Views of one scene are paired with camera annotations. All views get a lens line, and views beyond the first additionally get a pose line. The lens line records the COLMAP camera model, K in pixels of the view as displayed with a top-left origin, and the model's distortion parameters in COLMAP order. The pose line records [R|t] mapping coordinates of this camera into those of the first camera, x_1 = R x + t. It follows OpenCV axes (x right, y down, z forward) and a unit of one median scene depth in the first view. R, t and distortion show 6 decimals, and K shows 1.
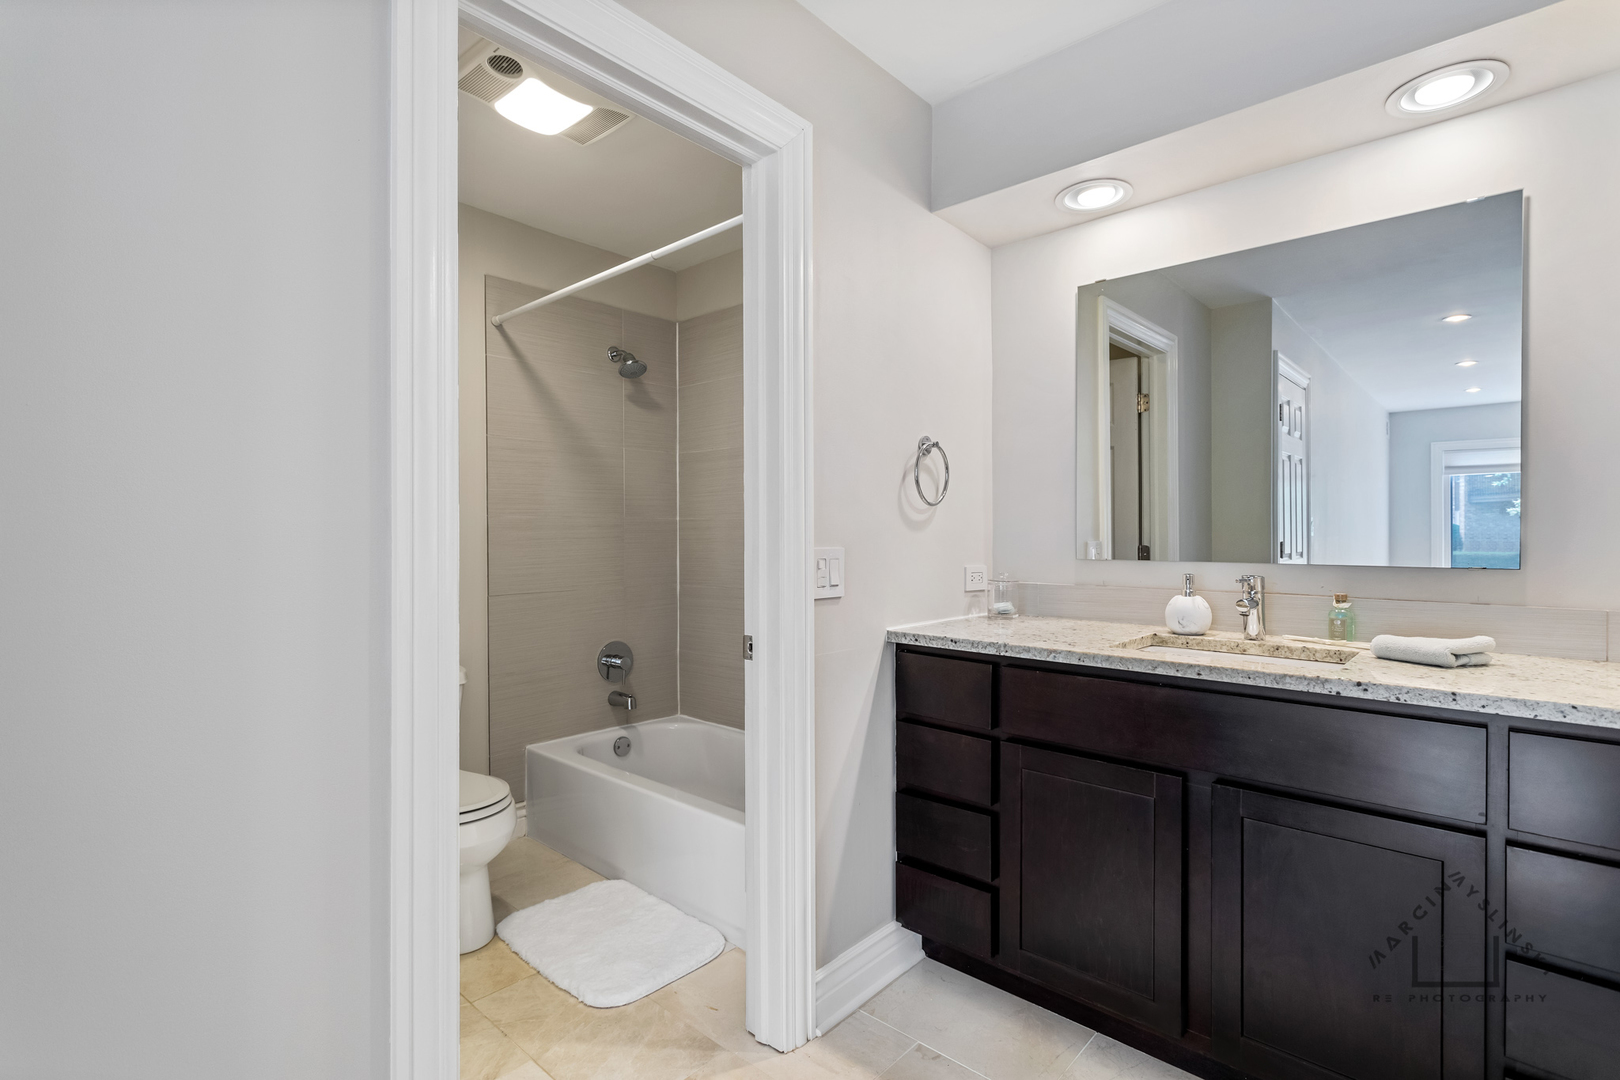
lens RADIAL K [[782.6, 0, 822.6], [0, 782.6, 542.5], [0, 0, 1]] dist [0.017519, 0.000298]
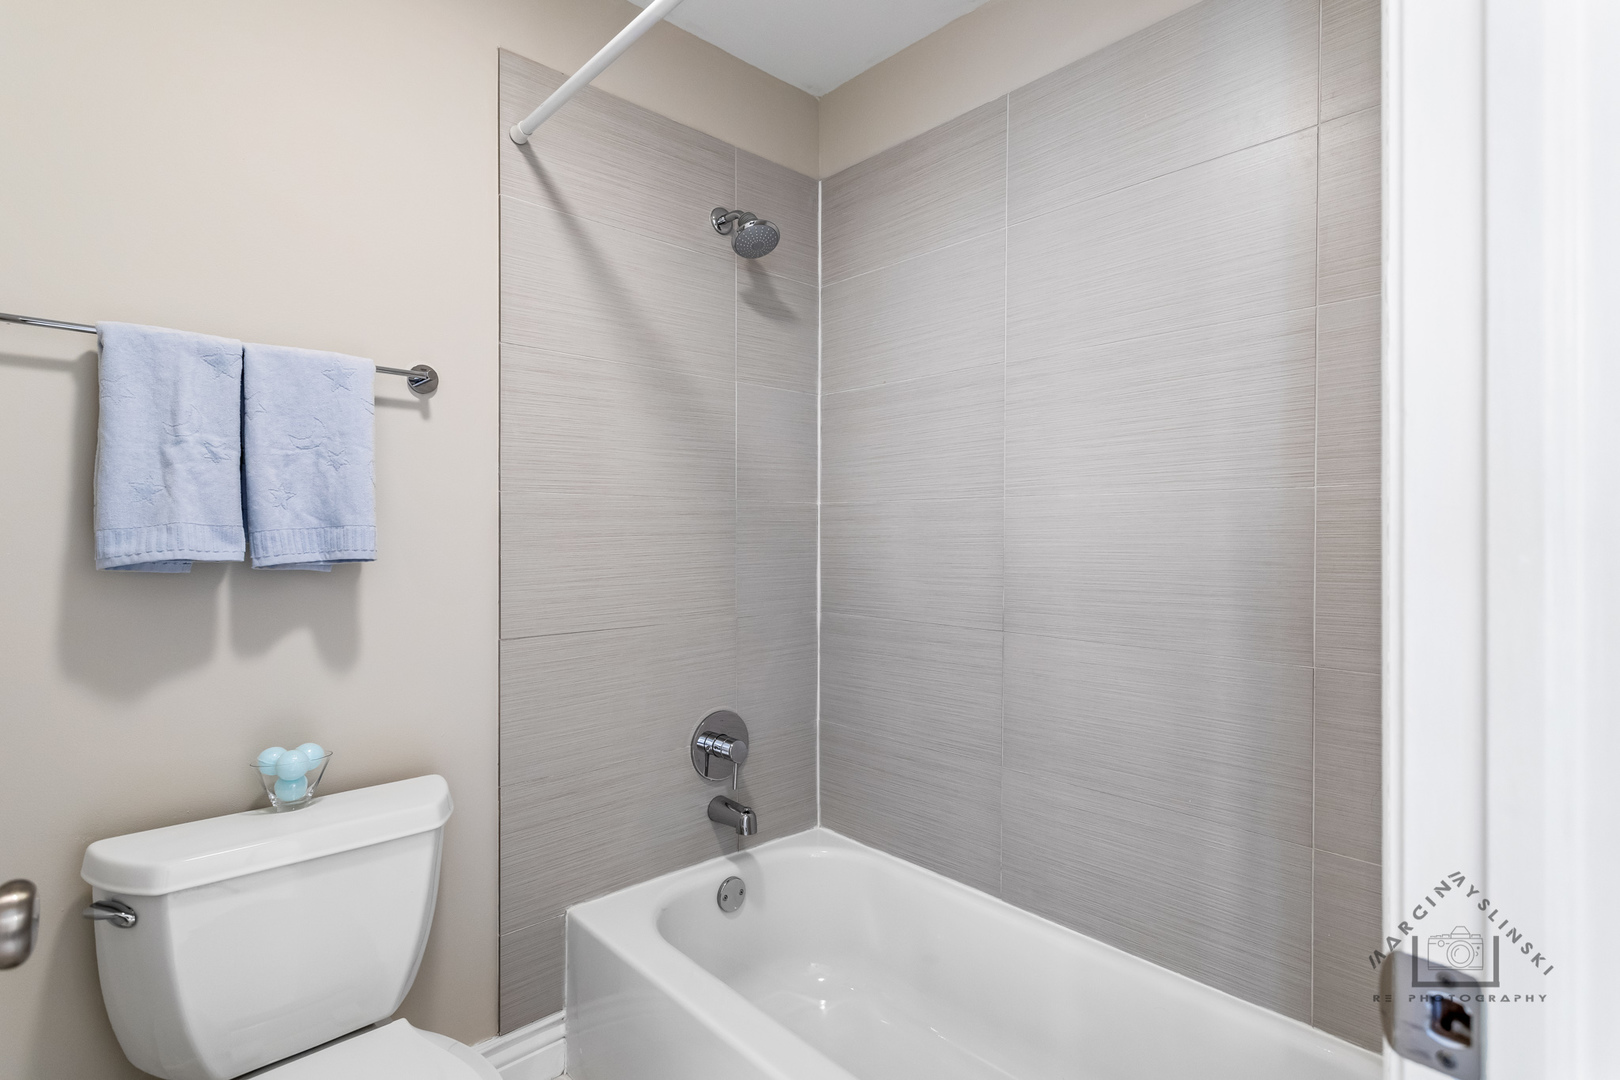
lens RADIAL K [[782.6, 0, 803.5], [0, 782.6, 534.4], [0, 0, 1]] dist [0.017519, 0.000298]
pose [[0.993811, 0.003571, -0.111023, -0.137843], [-0.004992, 0.999909, -0.012524, 0.001587], [0.110968, 0.013000, 0.993739, 0.423563]]
